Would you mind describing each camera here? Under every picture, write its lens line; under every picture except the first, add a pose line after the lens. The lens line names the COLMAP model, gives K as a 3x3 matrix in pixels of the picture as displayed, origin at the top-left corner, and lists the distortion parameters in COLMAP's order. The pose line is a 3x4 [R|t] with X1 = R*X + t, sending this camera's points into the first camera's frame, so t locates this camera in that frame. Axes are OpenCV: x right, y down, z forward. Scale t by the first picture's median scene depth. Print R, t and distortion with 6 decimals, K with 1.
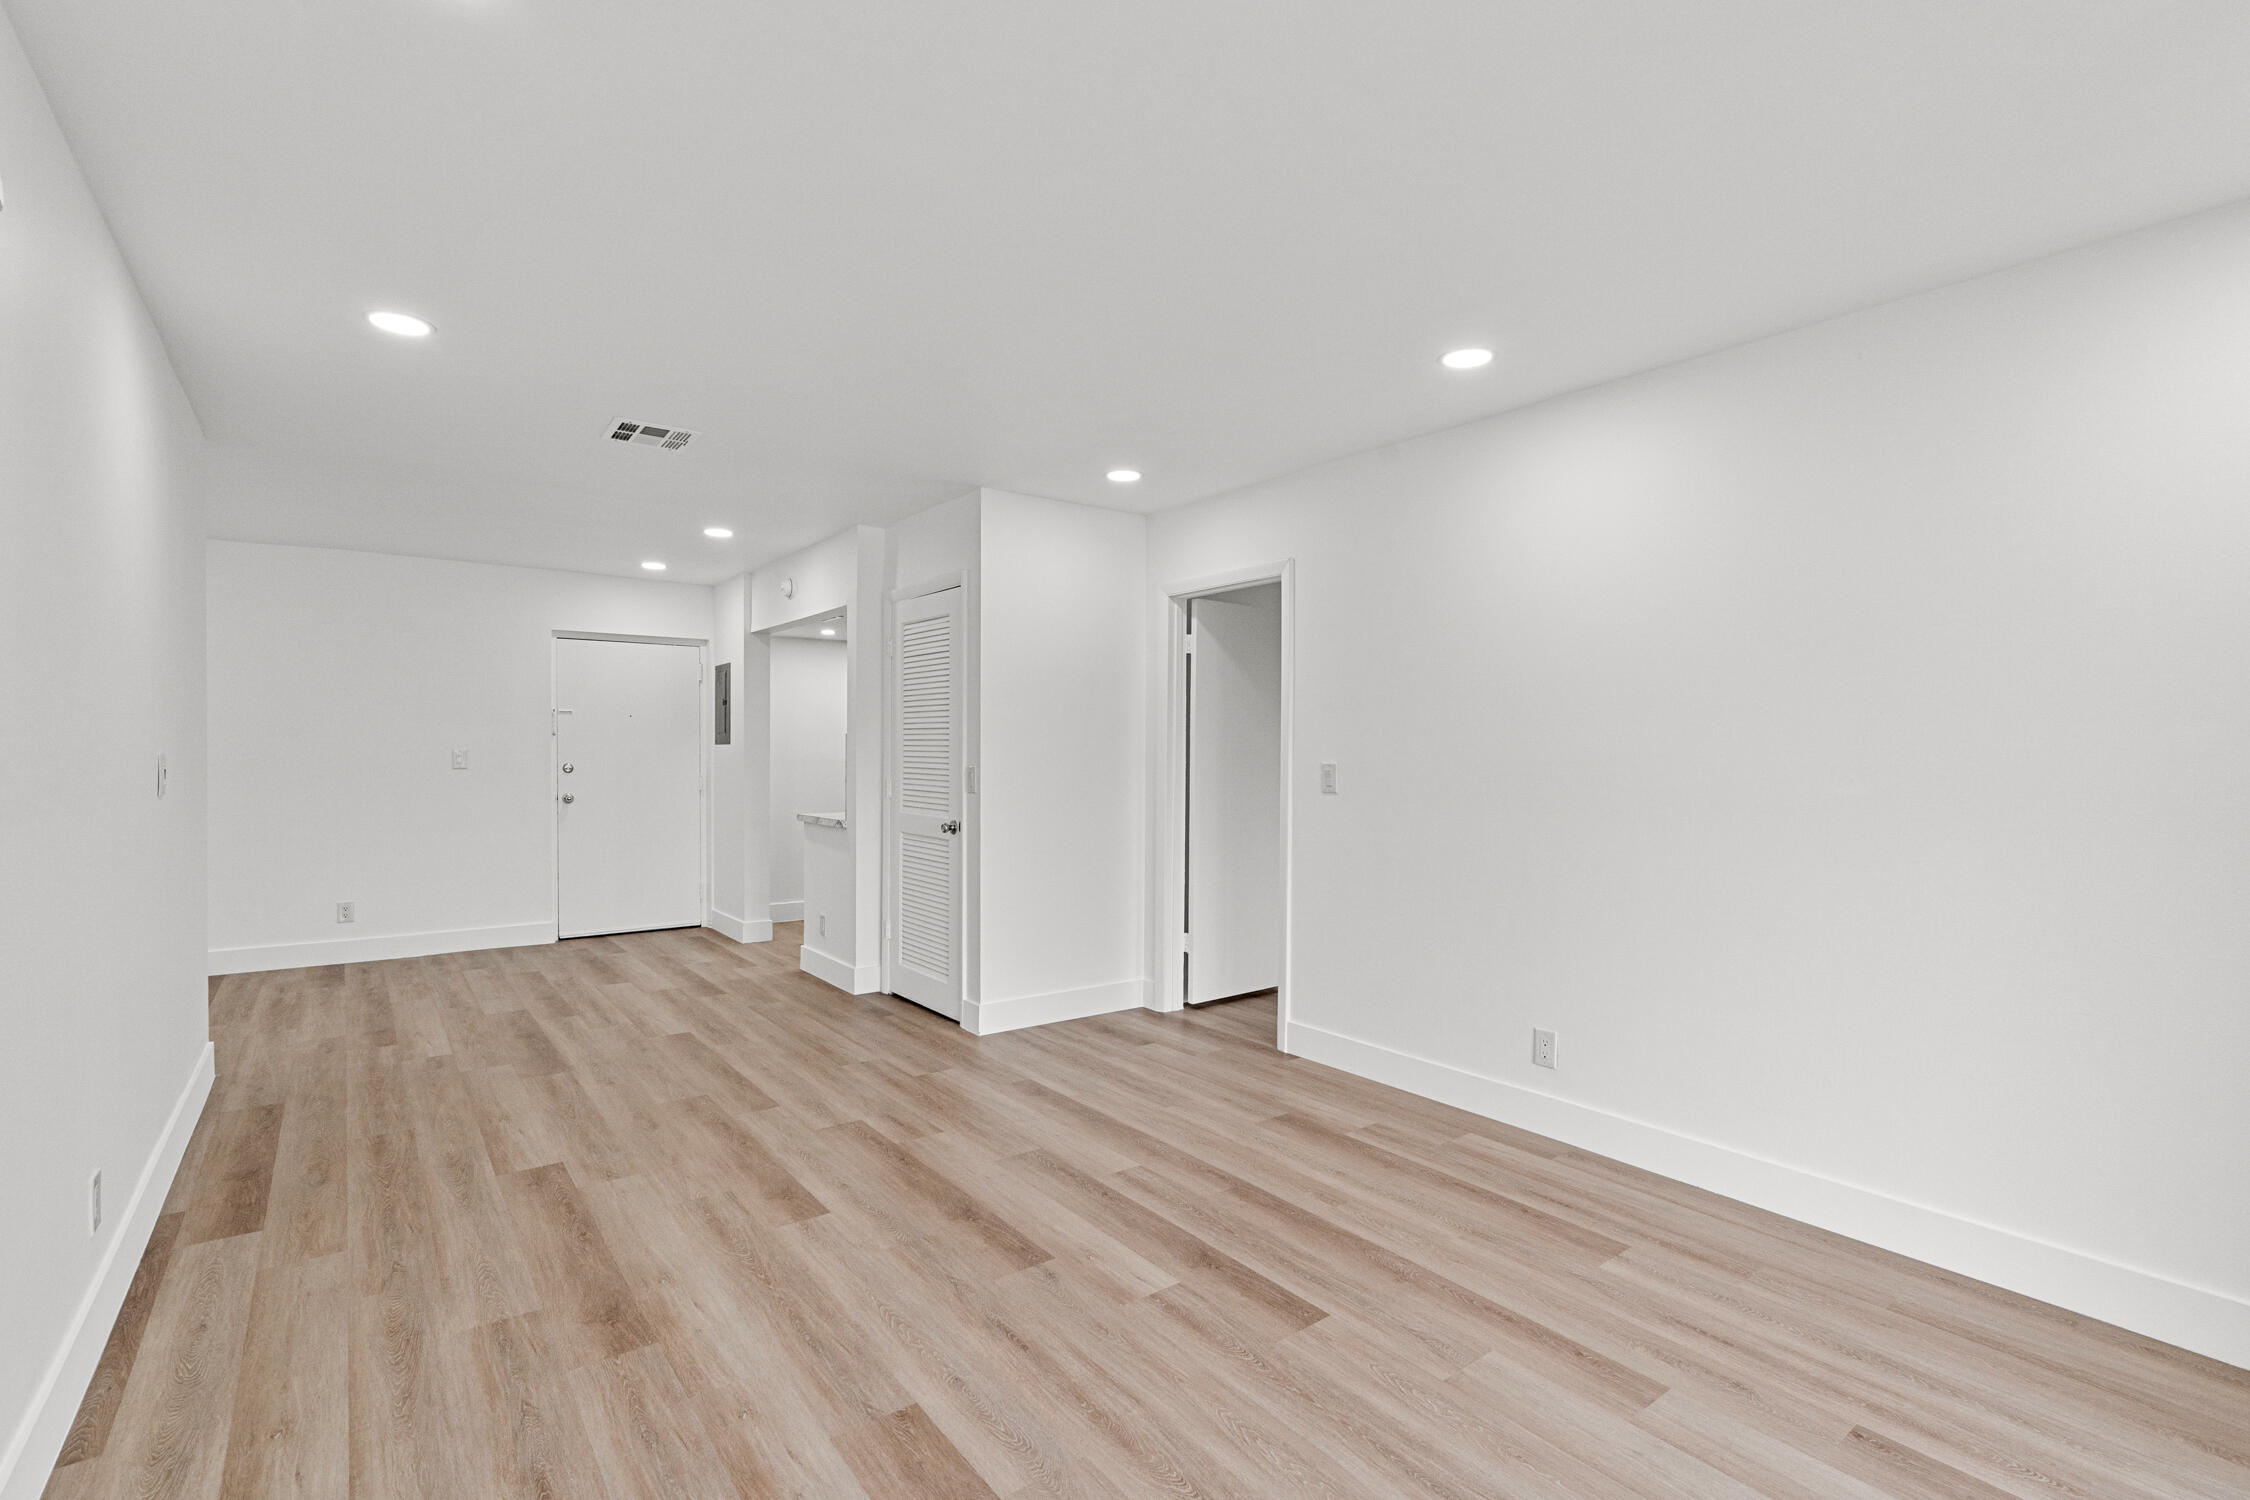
lens RADIAL K [[1022.5, 0, 1119.9], [0, 1022.5, 749.8], [0, 0, 1]] dist [-0.002790, 0.000455]
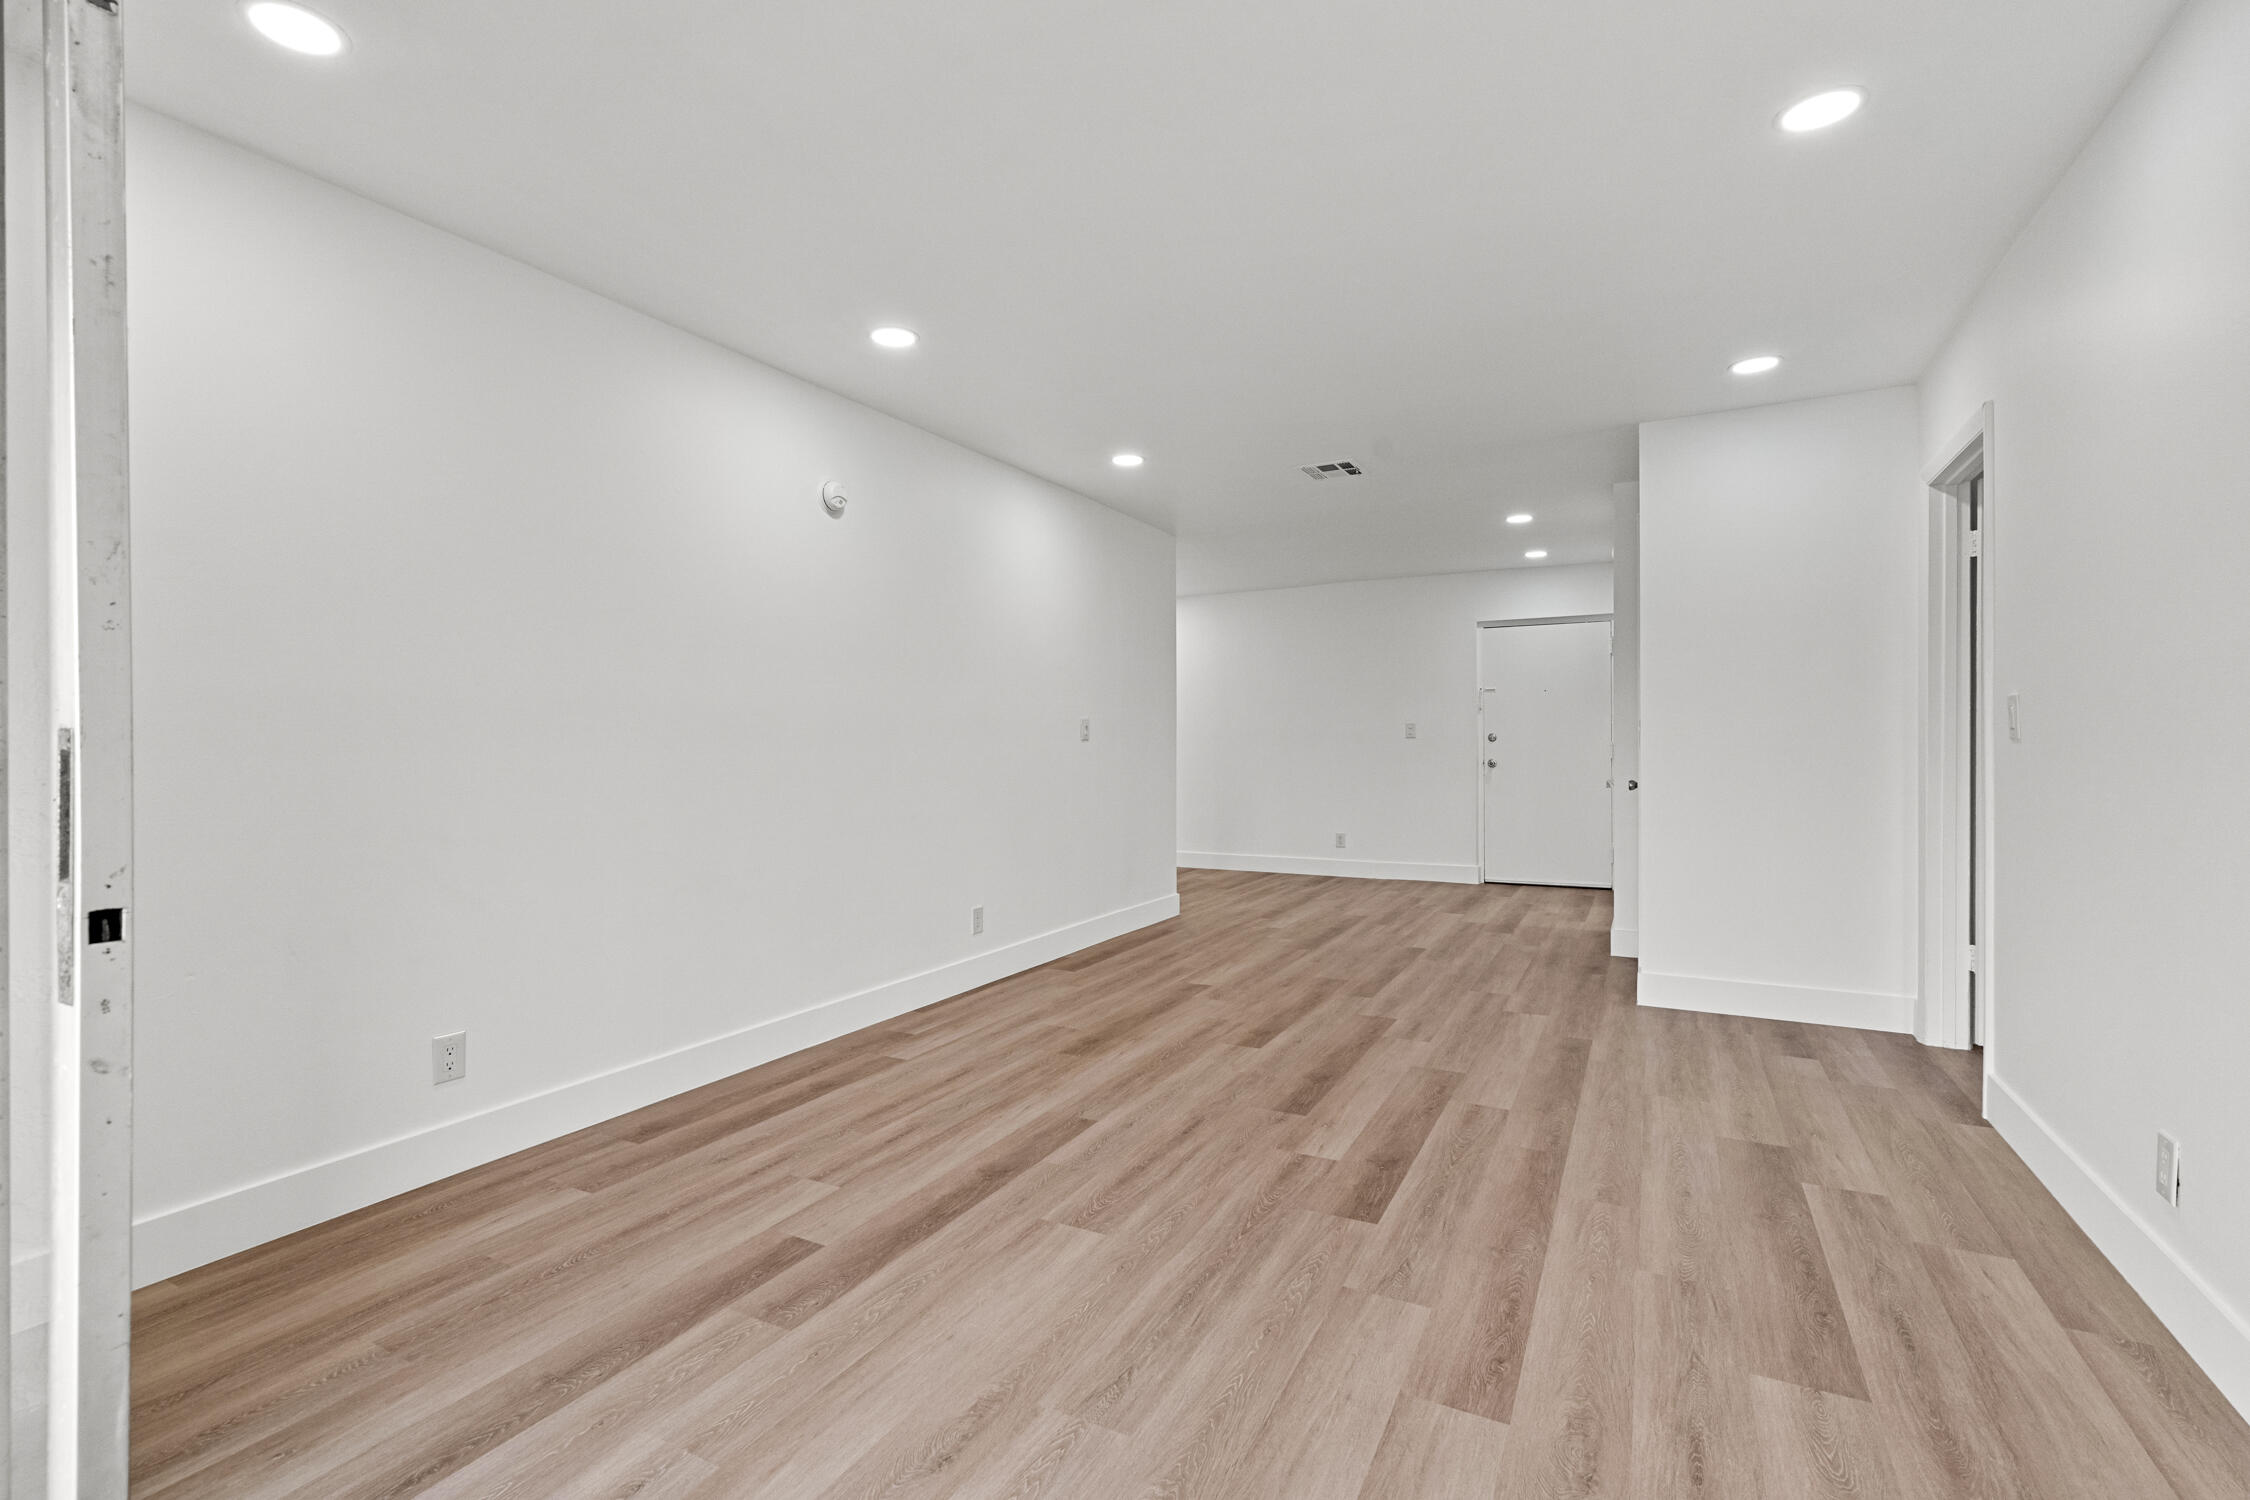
lens RADIAL K [[1022.5, 0, 1119.9], [0, 1022.5, 749.8], [0, 0, 1]] dist [-0.002790, 0.000455]
pose [[0.424151, -0.001887, -0.905590, 0.734769], [0.008322, 0.999964, 0.001814, 0.055864], [0.905553, -0.008305, 0.424151, 0.245880]]
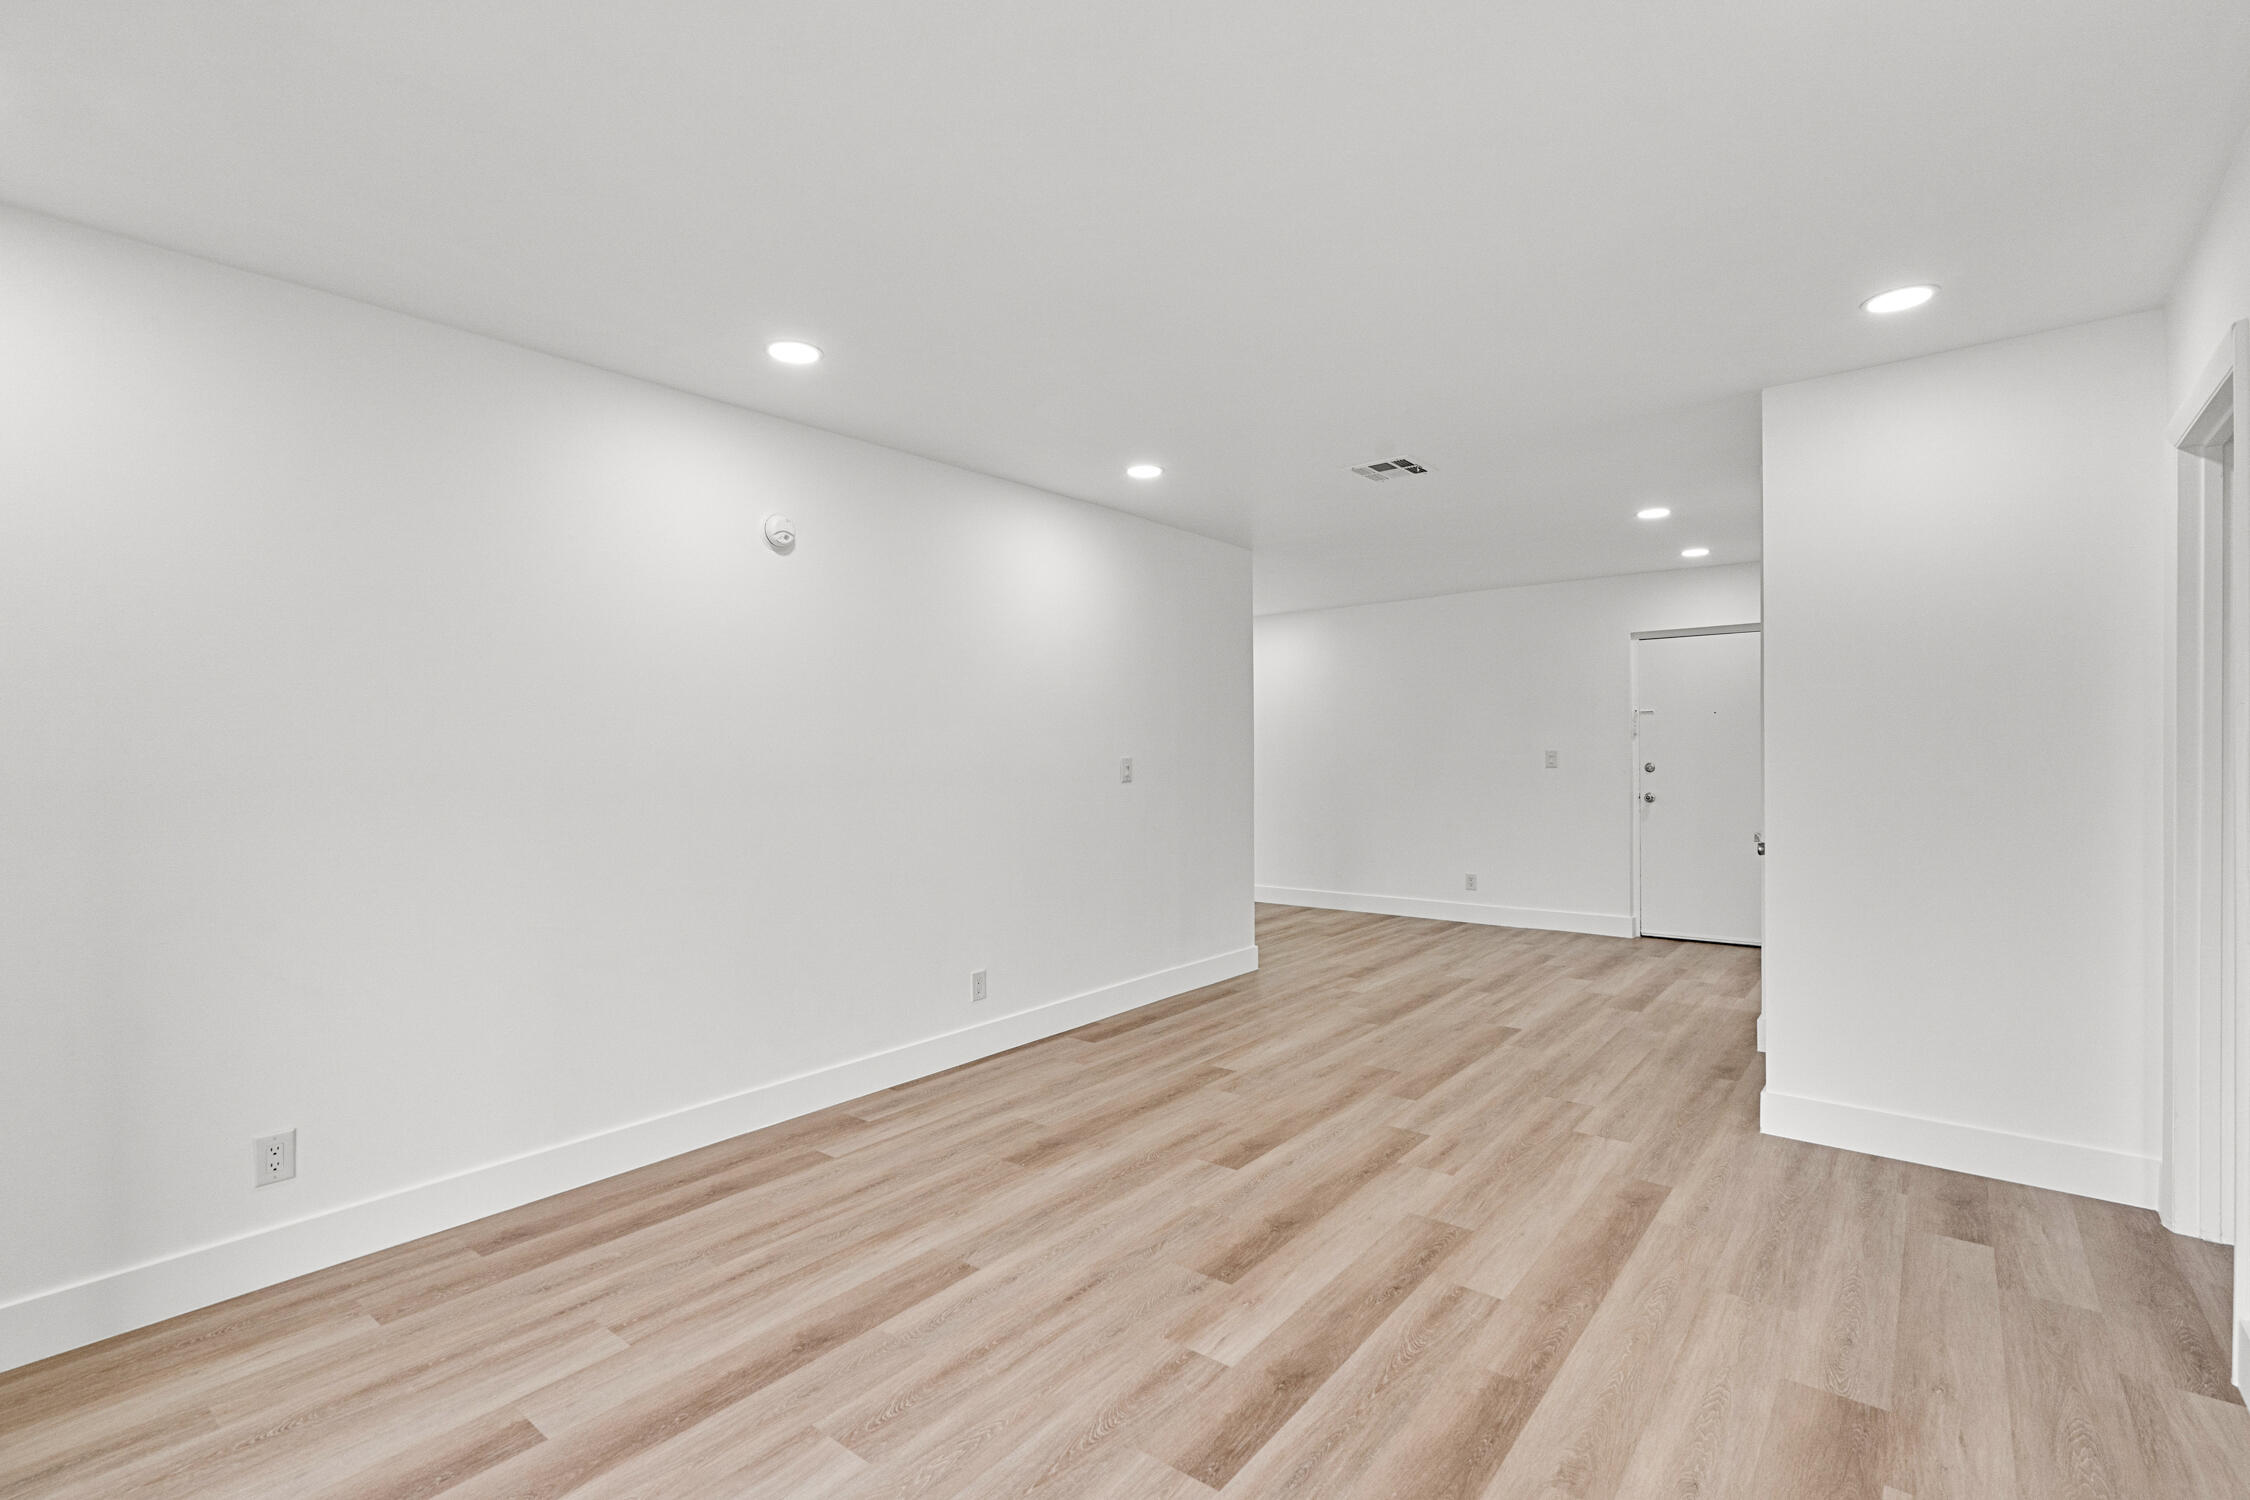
lens RADIAL K [[1024.3, 0, 1126.0], [0, 1024.3, 762.8], [0, 0, 1]] dist [-0.001530, -0.000397]
pose [[0.245507, 0.000917, -0.969394, 0.666941], [0.011737, 0.999923, 0.003919, 0.006626], [0.969324, -0.012340, 0.245477, 0.542818]]
